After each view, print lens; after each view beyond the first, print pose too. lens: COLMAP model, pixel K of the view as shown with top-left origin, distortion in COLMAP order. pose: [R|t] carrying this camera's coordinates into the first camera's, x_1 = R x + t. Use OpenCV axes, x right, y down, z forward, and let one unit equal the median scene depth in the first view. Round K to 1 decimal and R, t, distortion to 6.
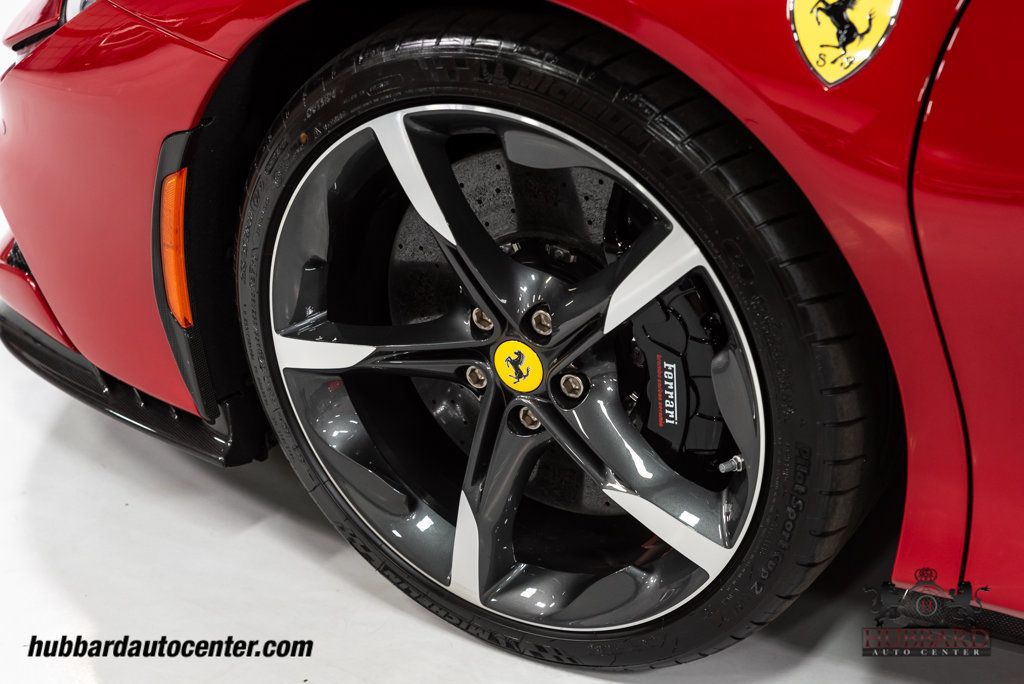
lens RADIAL K [[1829.9, 0, 512.0], [0, 1829.9, 342.0], [0, 0, 1]] dist [-0.002500, -0.141517]
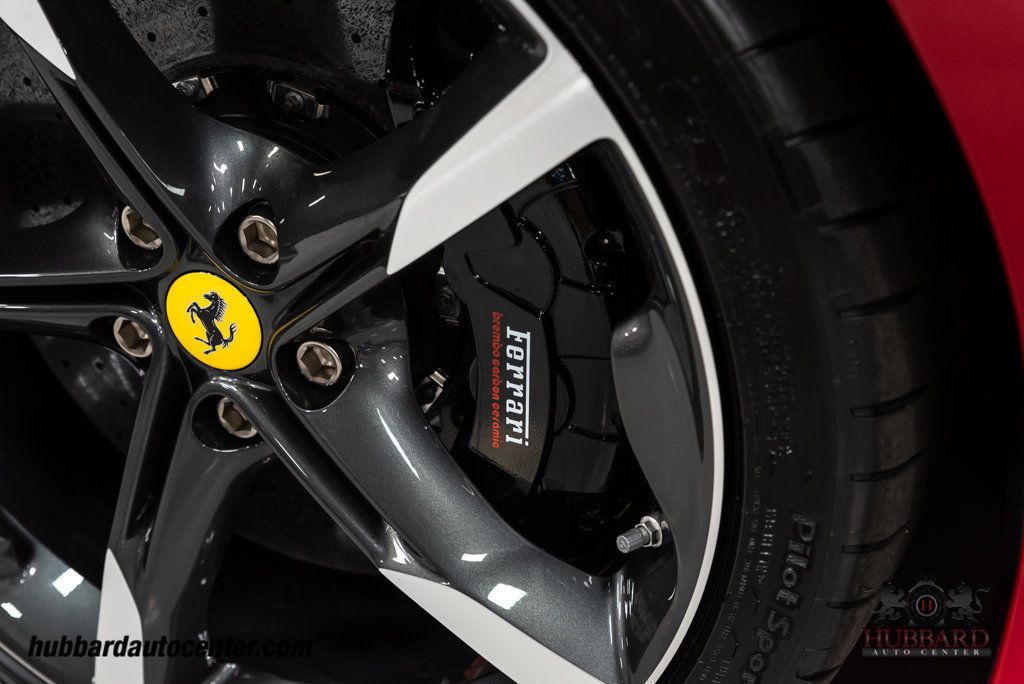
lens RADIAL K [[1829.9, 0, 512.0], [0, 1829.9, 342.0], [0, 0, 1]] dist [-0.002500, -0.141517]
pose [[0.990255, -0.000067, 0.139267, 0.015158], [-0.013239, 0.995426, 0.094613, -0.030801], [-0.138636, -0.095534, 0.985725, 0.497358]]
